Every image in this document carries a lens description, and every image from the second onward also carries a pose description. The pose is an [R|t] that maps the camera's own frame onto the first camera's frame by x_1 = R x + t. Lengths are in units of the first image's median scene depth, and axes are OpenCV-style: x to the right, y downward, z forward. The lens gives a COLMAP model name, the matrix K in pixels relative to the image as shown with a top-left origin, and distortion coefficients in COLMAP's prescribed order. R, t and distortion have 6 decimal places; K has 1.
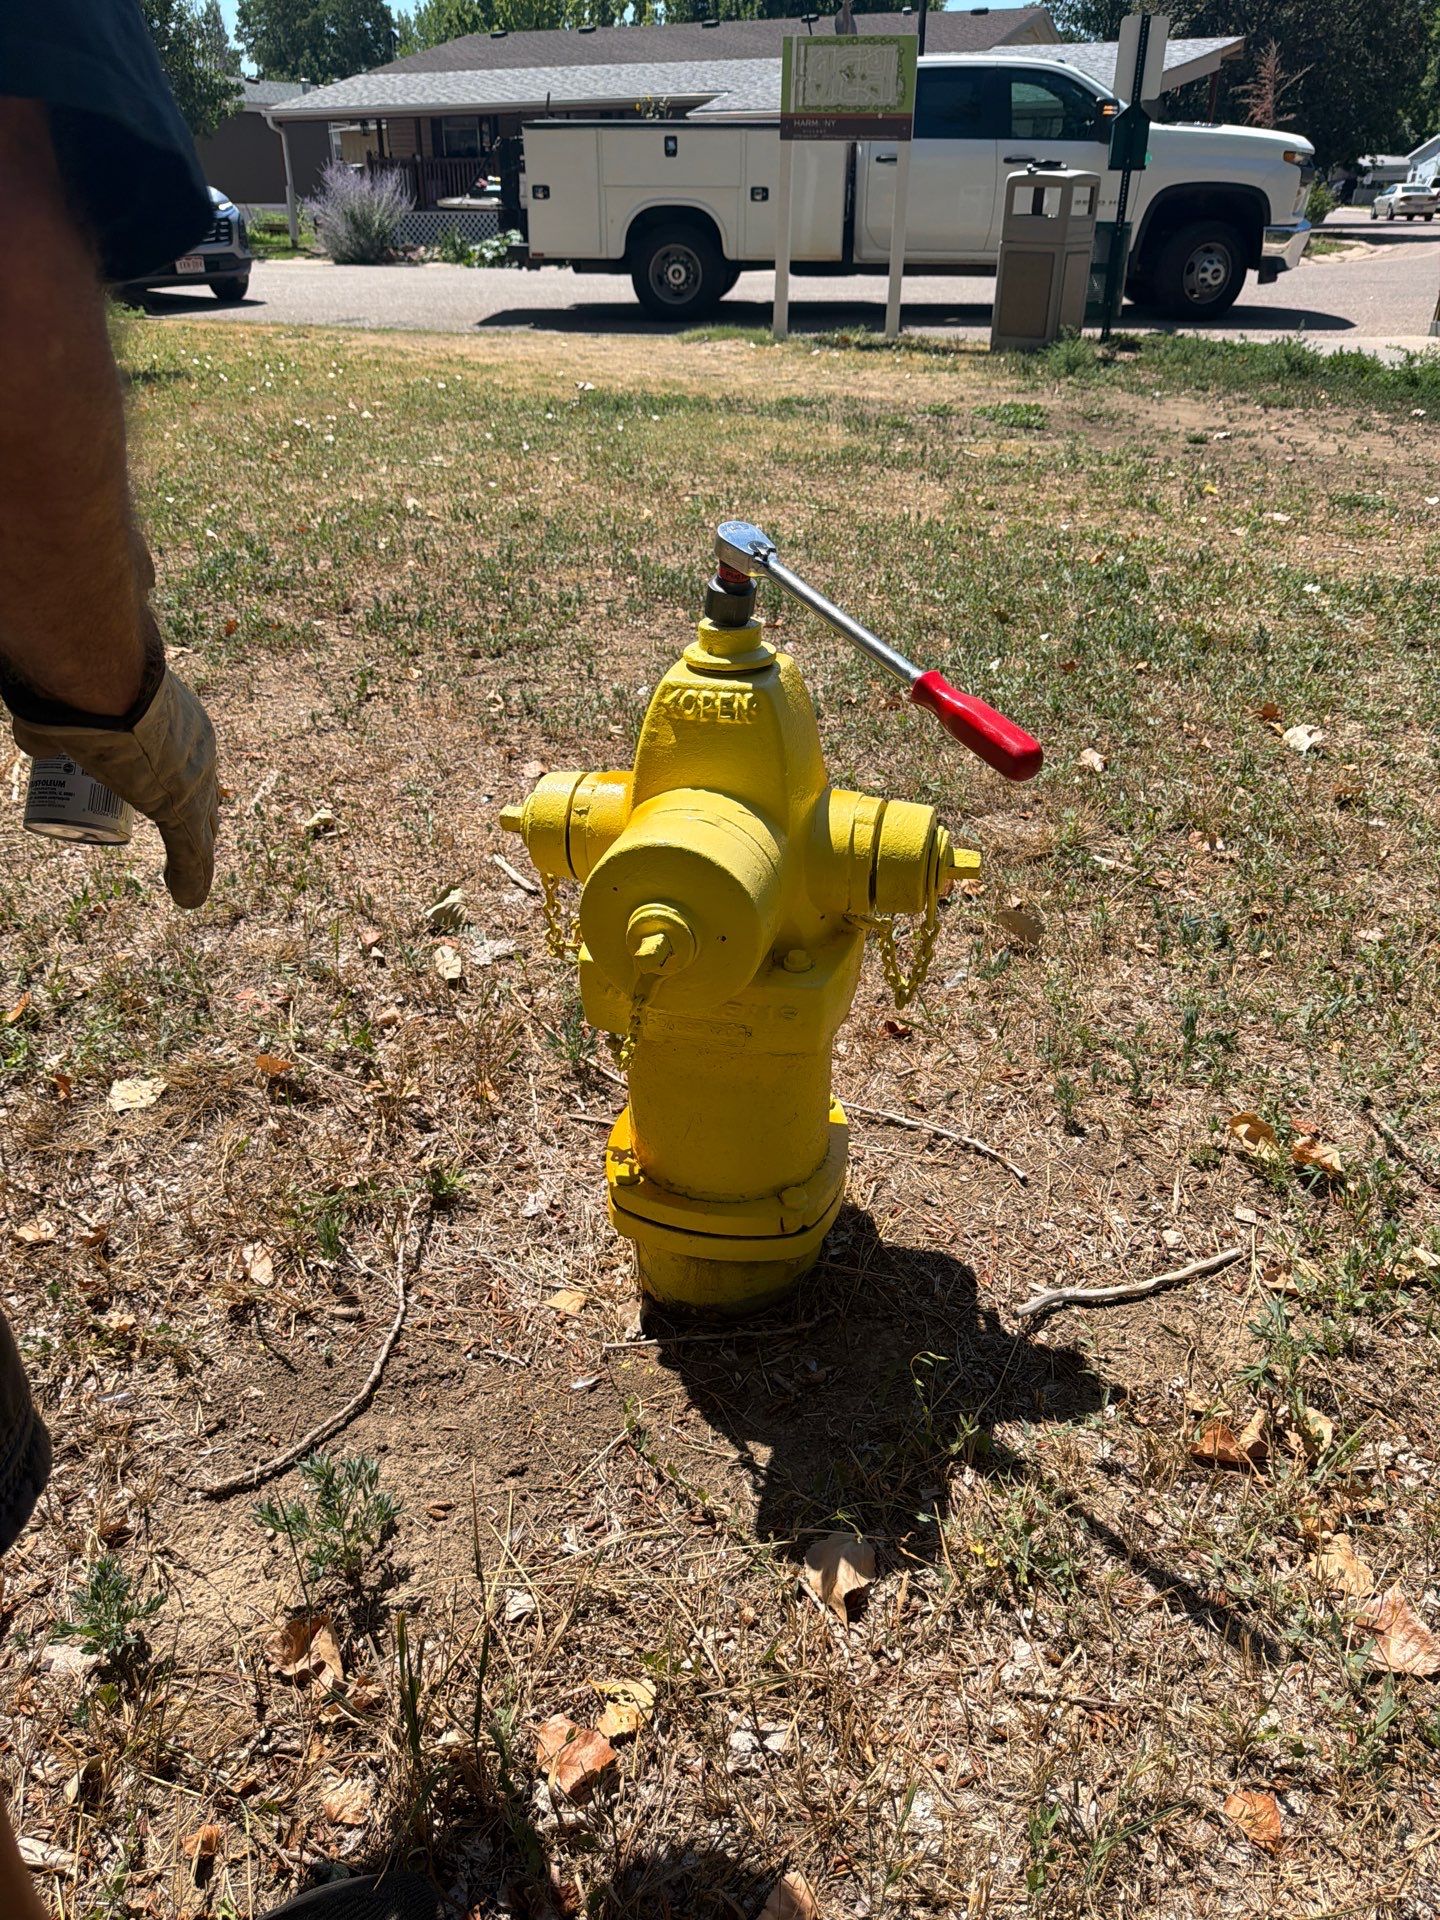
lens RADIAL K [[1306.9, 0, 728.6], [0, 1306.9, 953.4], [0, 0, 1]] dist [-0.016459, -0.005139]
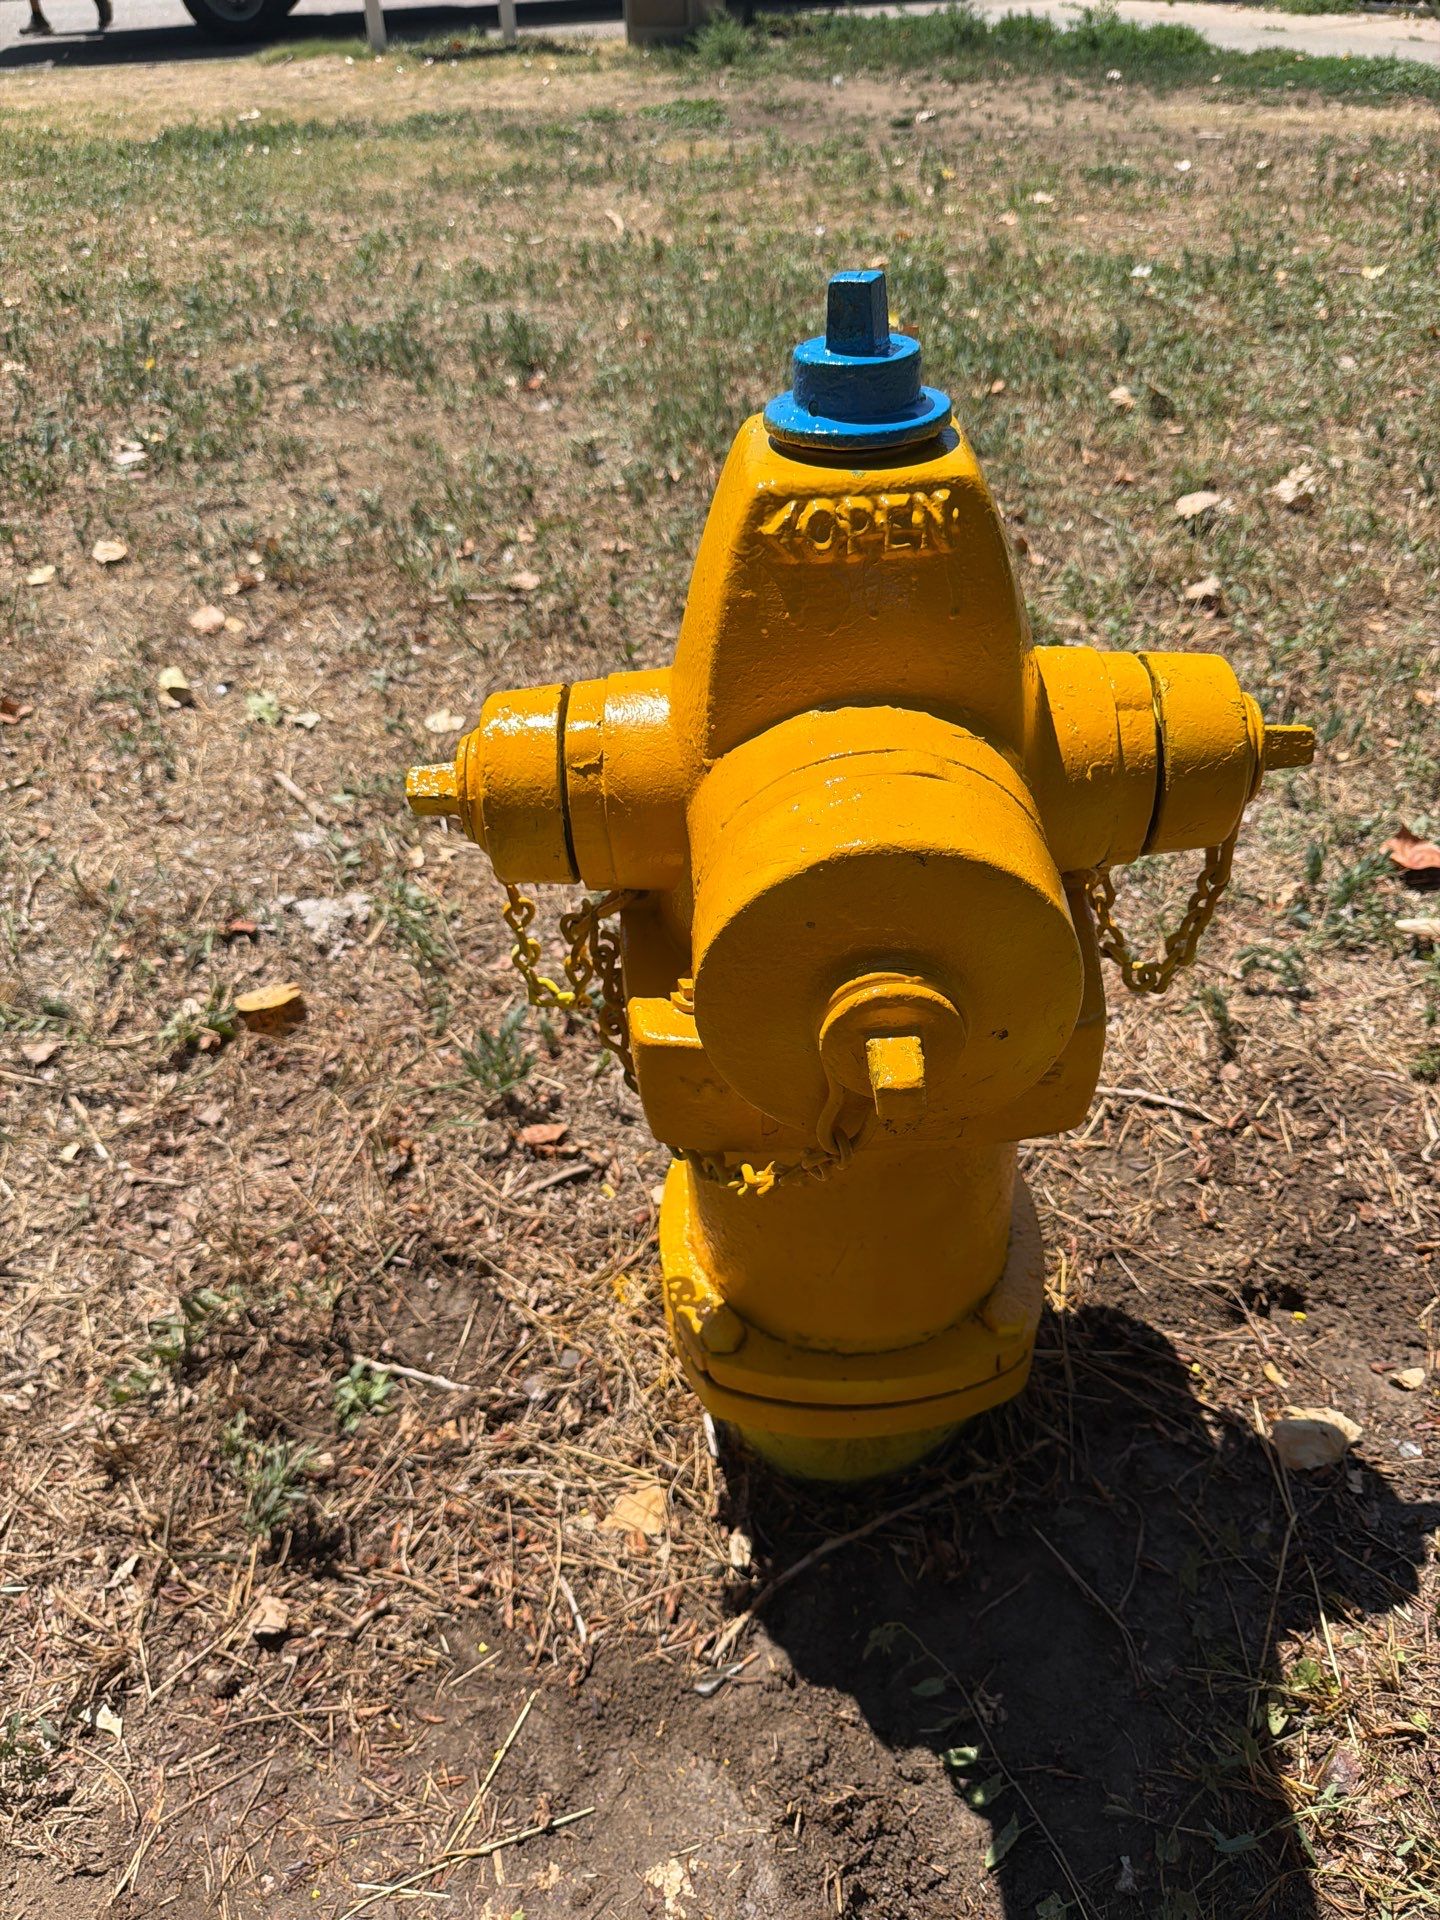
lens RADIAL K [[1306.9, 0, 728.6], [0, 1306.9, 953.4], [0, 0, 1]] dist [-0.016459, -0.005139]
pose [[0.961829, -0.198281, 0.188600, -0.042823], [0.164930, 0.969988, 0.178664, -0.030297], [-0.218365, -0.140738, 0.965665, 0.120738]]
